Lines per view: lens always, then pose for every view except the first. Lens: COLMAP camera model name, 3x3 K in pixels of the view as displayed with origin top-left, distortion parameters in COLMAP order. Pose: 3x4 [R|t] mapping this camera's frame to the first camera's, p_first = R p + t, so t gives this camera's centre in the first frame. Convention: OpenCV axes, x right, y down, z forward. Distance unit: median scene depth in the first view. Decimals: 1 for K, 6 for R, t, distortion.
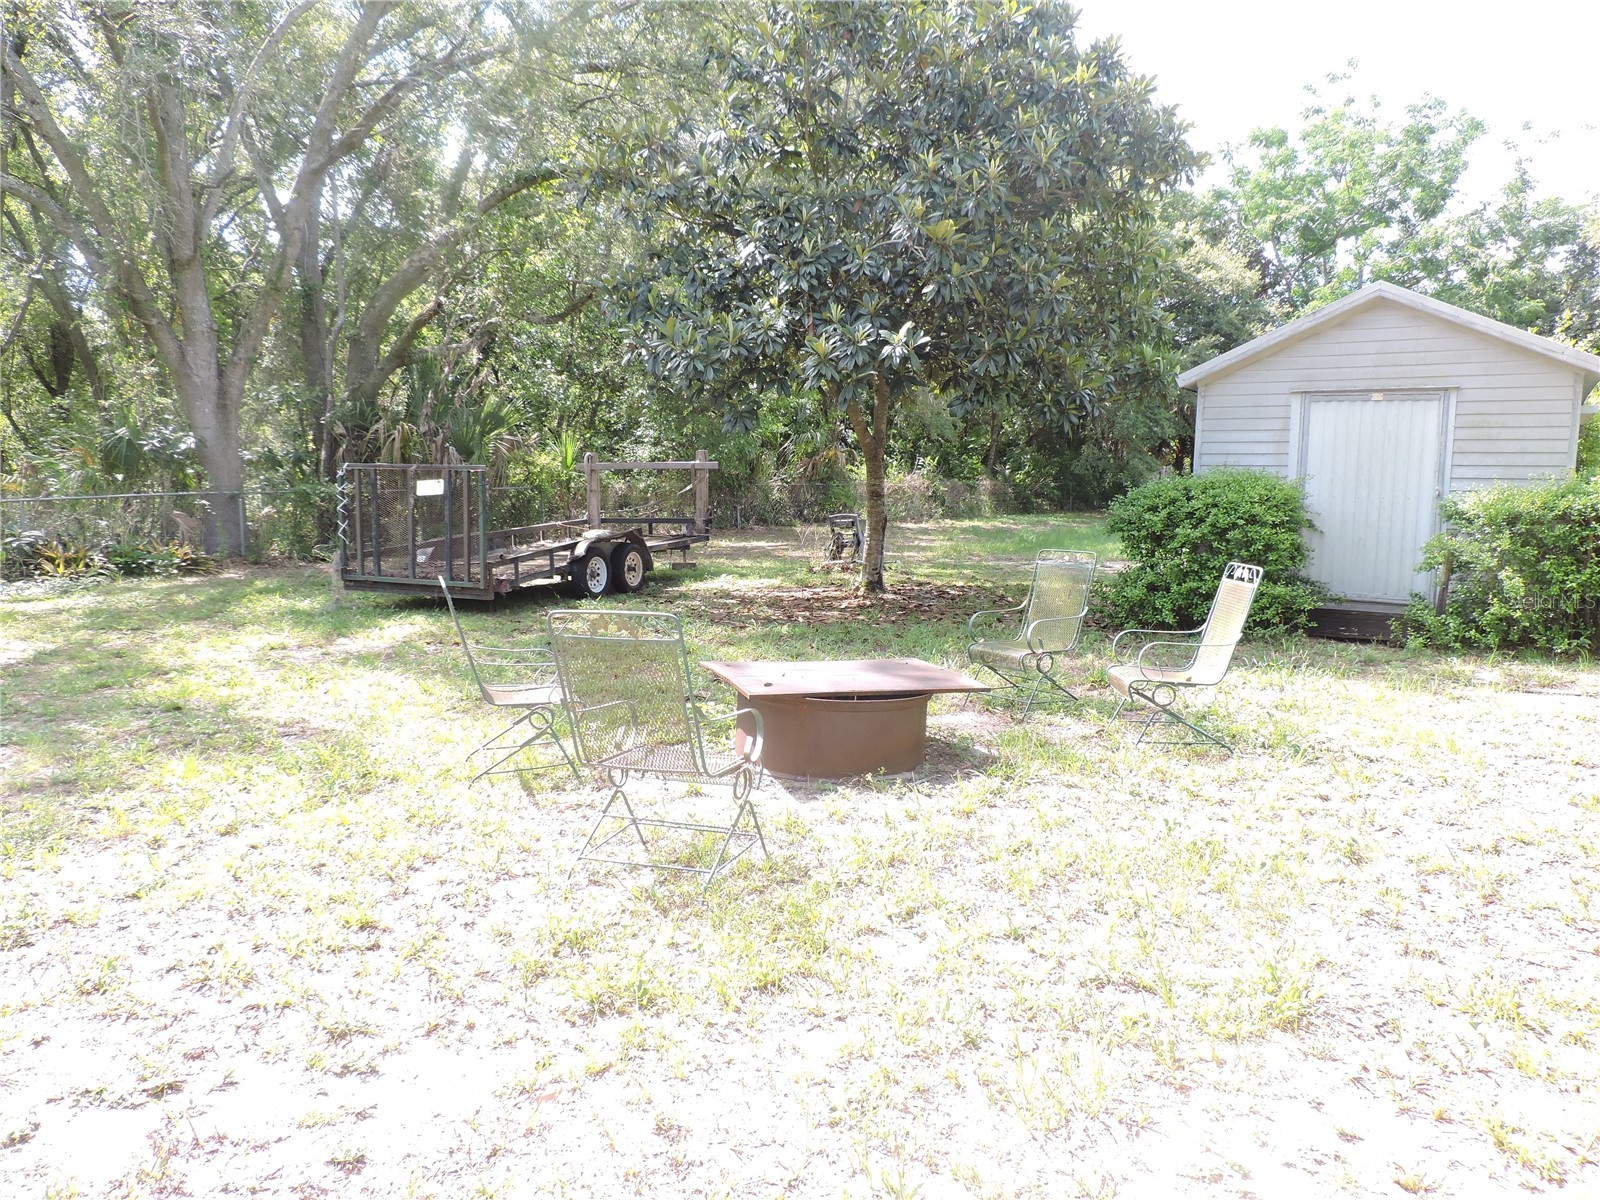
lens RADIAL K [[1134.4, 0, 807.7], [0, 1134.4, 604.0], [0, 0, 1]] dist [-0.021579, 0.002264]
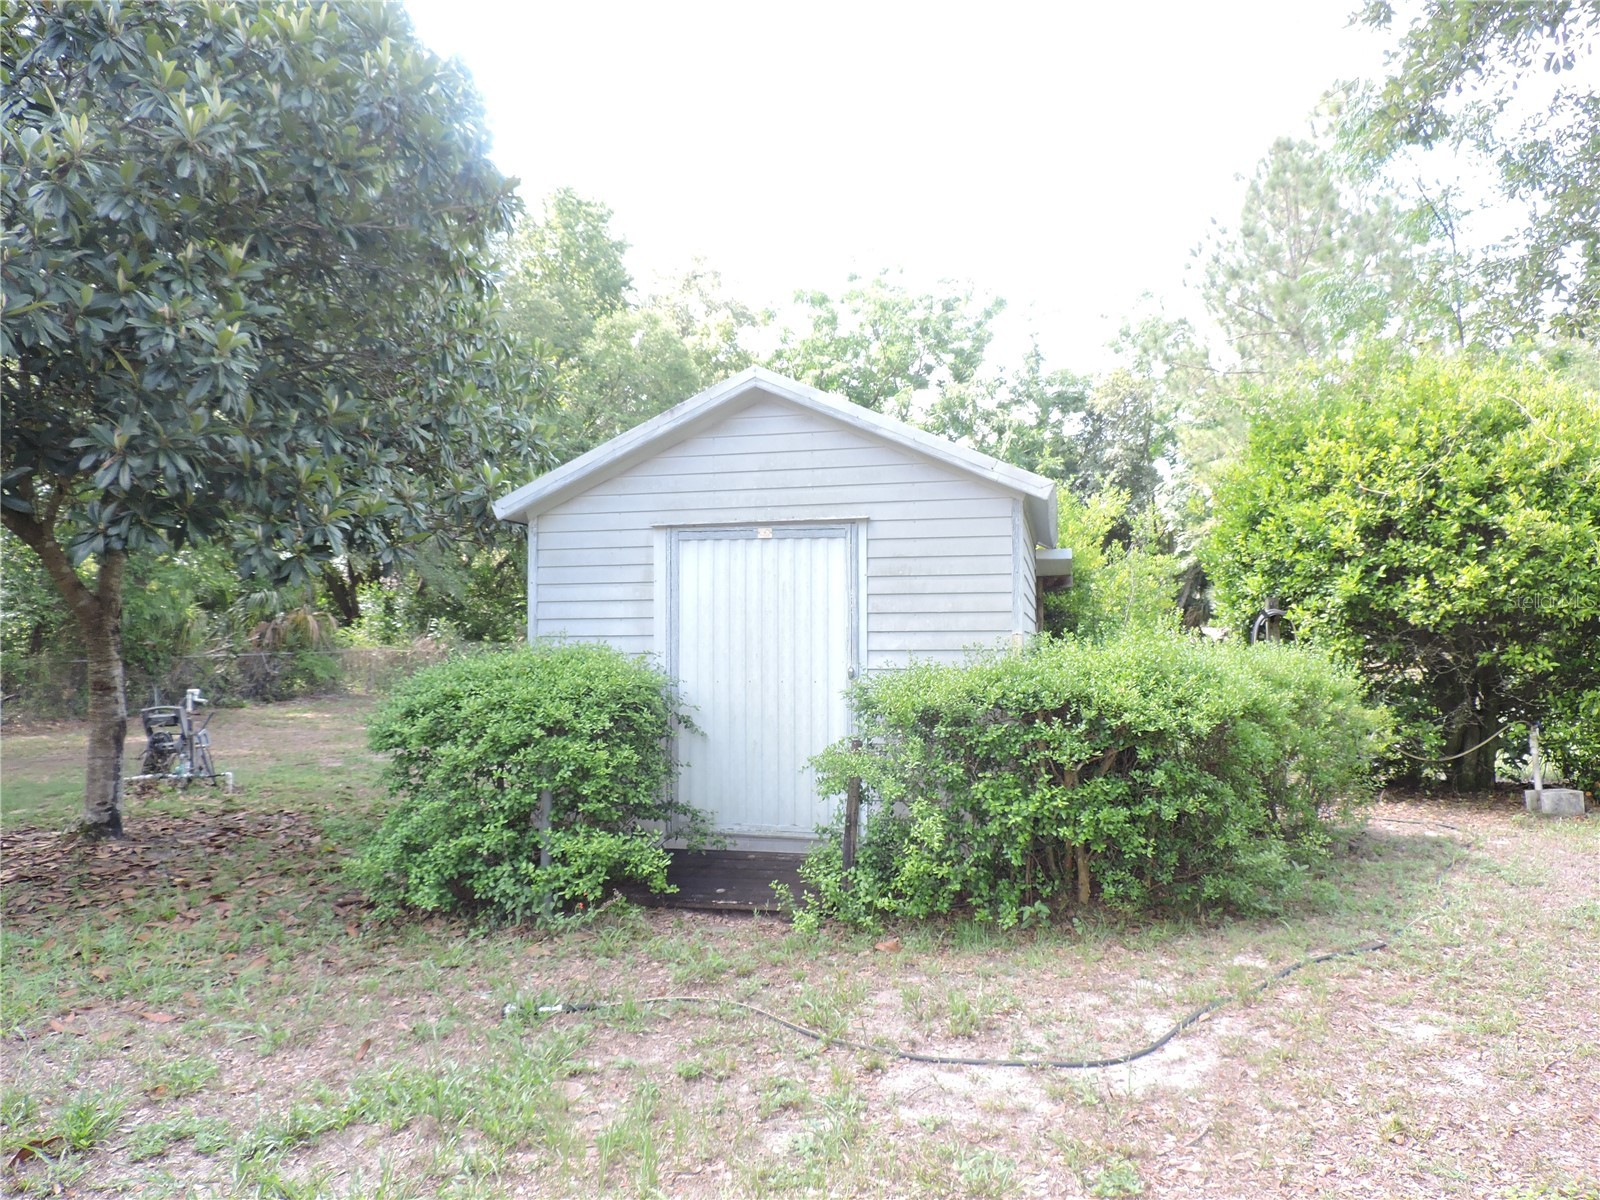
lens RADIAL K [[1134.4, 0, 807.7], [0, 1134.4, 604.0], [0, 0, 1]] dist [-0.021579, 0.002264]
pose [[0.946357, -0.010599, 0.322948, 0.313204], [0.054596, 0.990337, -0.127484, -0.053855], [-0.318477, 0.138278, 0.937791, 0.362476]]
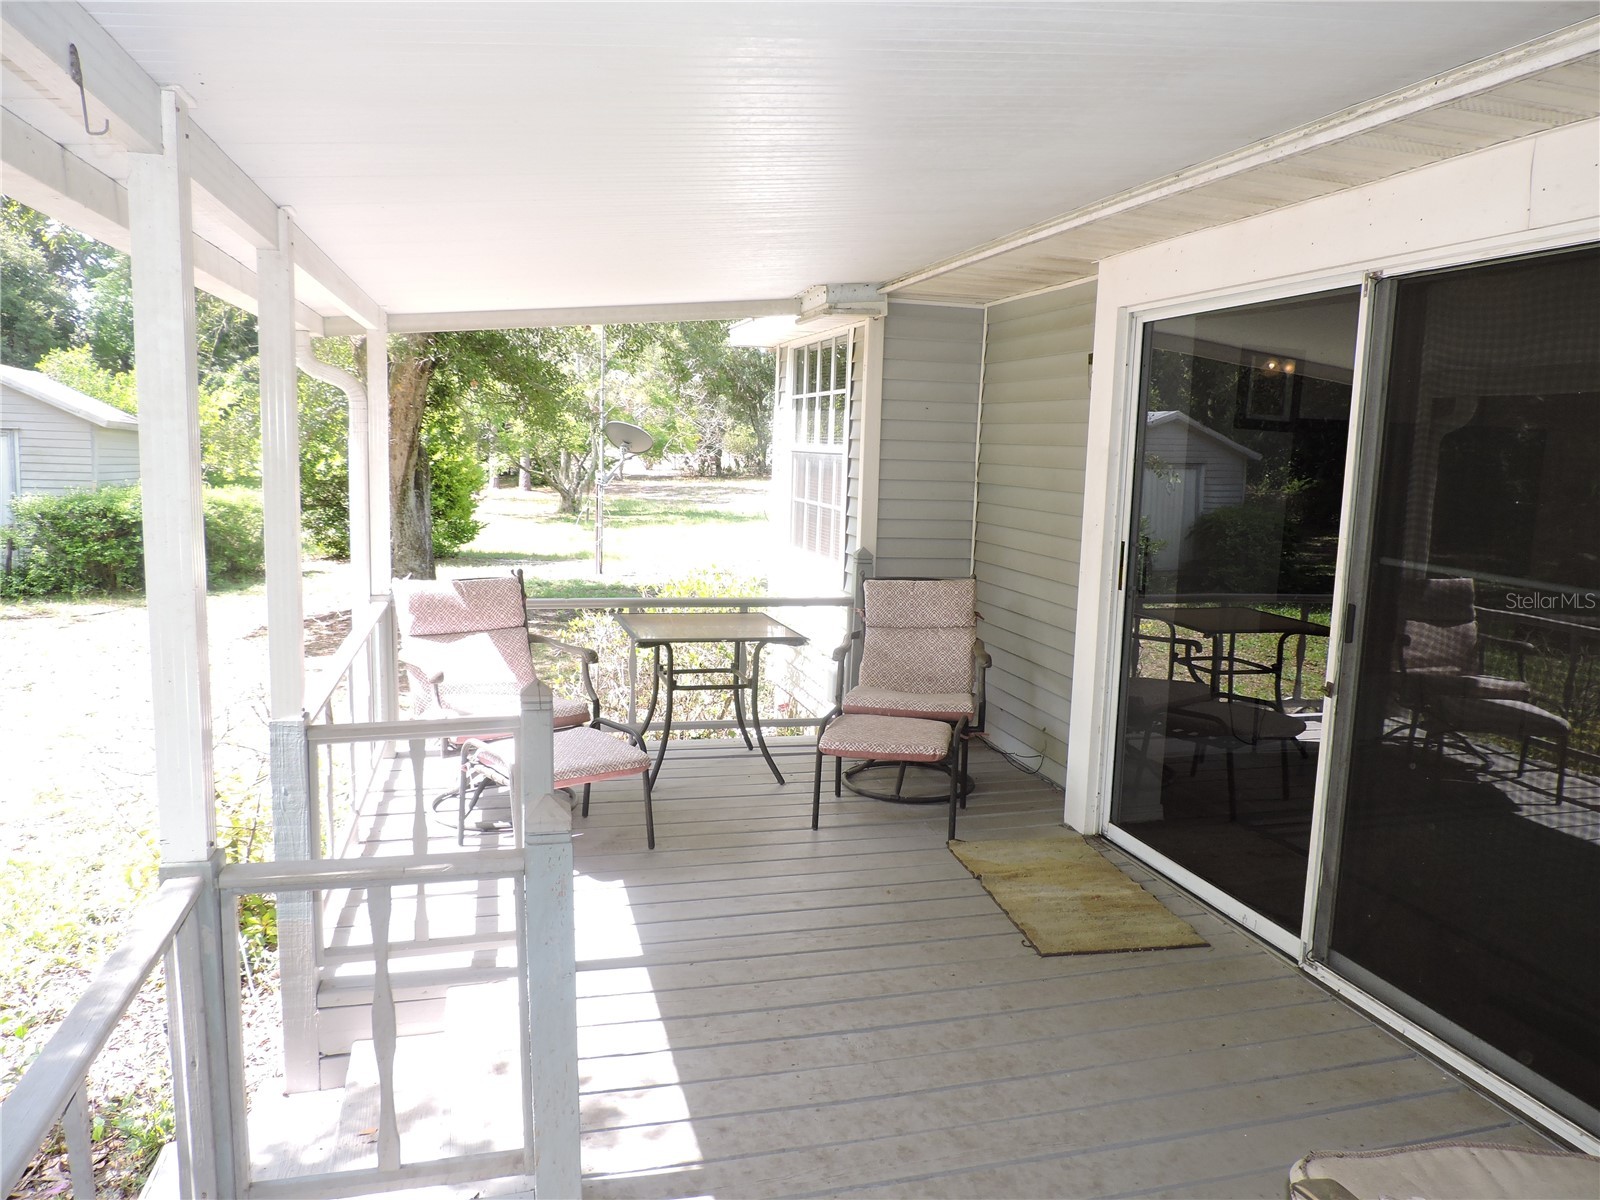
lens RADIAL K [[1134.4, 0, 807.7], [0, 1134.4, 604.0], [0, 0, 1]] dist [-0.021579, 0.002264]
pose [[0.622977, -0.085844, 0.777516, 0.030556], [0.055520, 0.996306, 0.065516, 0.006944], [-0.780268, 0.002353, 0.625441, -0.802984]]
